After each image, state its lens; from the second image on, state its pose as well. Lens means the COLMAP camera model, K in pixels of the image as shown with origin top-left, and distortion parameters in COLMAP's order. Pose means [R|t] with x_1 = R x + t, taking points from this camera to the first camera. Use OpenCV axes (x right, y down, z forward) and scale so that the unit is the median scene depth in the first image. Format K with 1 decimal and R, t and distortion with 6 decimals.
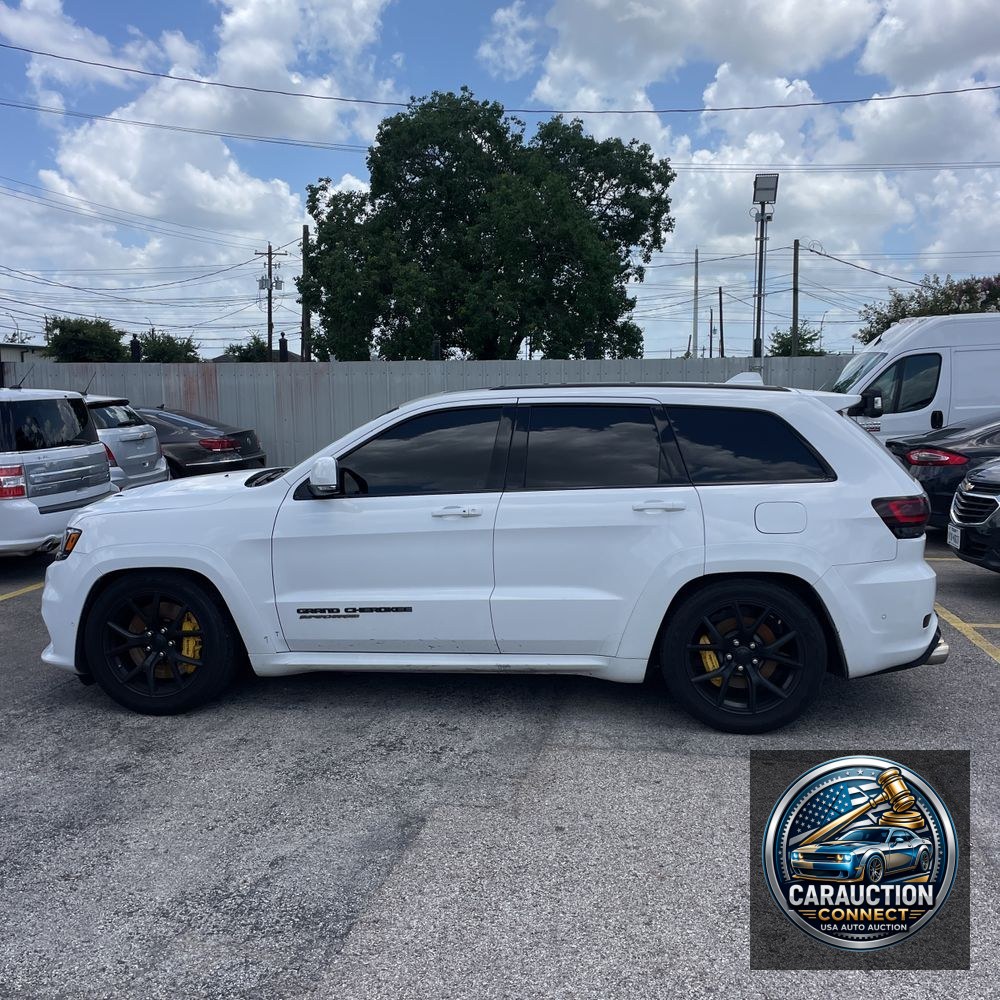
lens RADIAL K [[1000.9, 0, 504.6], [0, 1000.9, 503.3], [0, 0, 1]] dist [0.034444, 0.000000]
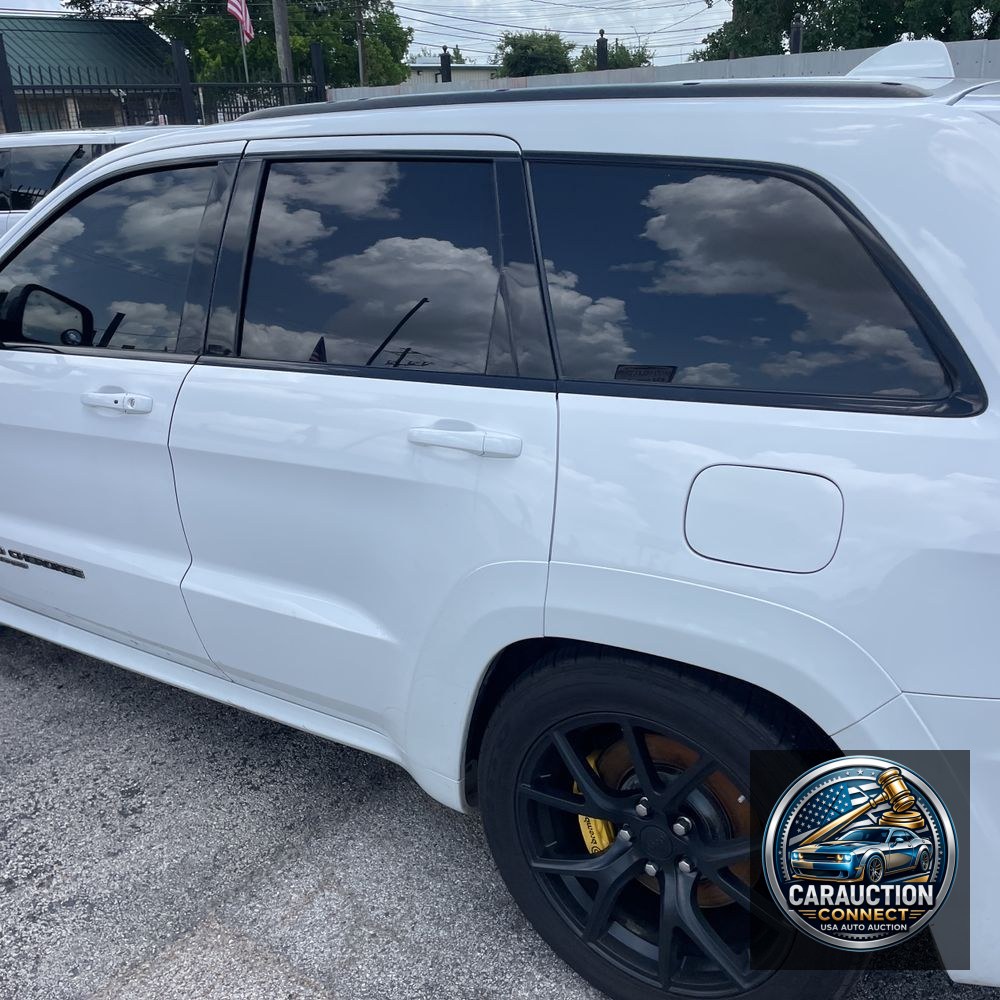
lens RADIAL K [[1000.9, 0, 492.4], [0, 1000.9, 501.9], [0, 0, 1]] dist [0.034444, 0.000000]
pose [[0.896401, 0.126280, -0.424875, 0.311086], [-0.010413, 0.964293, 0.264634, -0.070679], [0.443122, -0.232794, 0.865708, 0.634410]]
